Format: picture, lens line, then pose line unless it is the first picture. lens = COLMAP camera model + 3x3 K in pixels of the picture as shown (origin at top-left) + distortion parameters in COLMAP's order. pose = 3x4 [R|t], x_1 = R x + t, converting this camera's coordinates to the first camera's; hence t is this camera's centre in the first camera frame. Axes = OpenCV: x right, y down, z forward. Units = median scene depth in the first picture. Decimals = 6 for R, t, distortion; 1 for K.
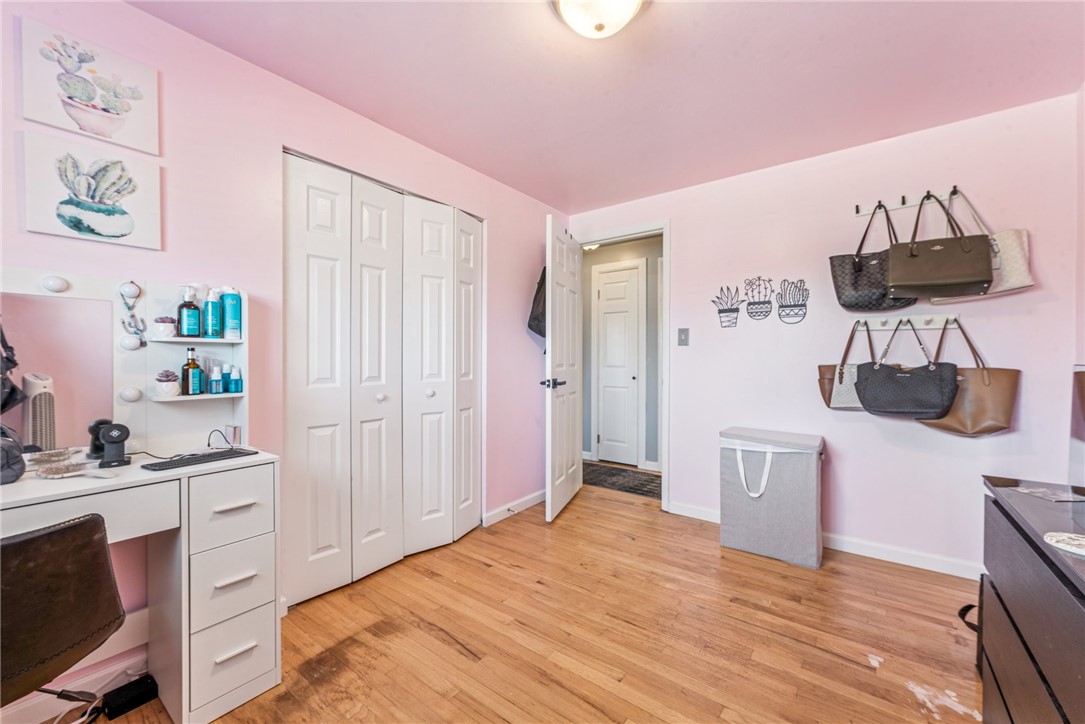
lens RADIAL K [[430.8, 0, 541.8], [0, 430.8, 360.8], [0, 0, 1]] dist [0.004129, 0.000210]
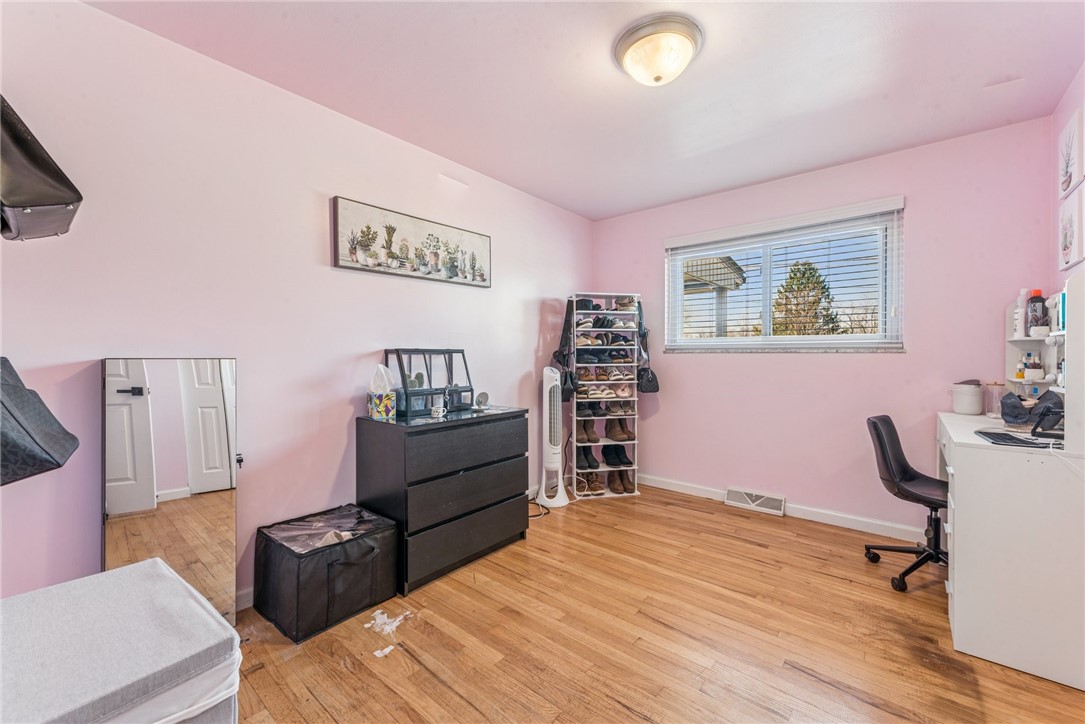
lens RADIAL K [[430.8, 0, 544.2], [0, 430.8, 358.2], [0, 0, 1]] dist [0.004129, 0.000210]
pose [[-0.999020, 0.002410, 0.044199, 0.352392], [0.003082, 0.999880, 0.015156, -0.006255], [-0.044157, 0.015278, -0.998908, 1.986674]]
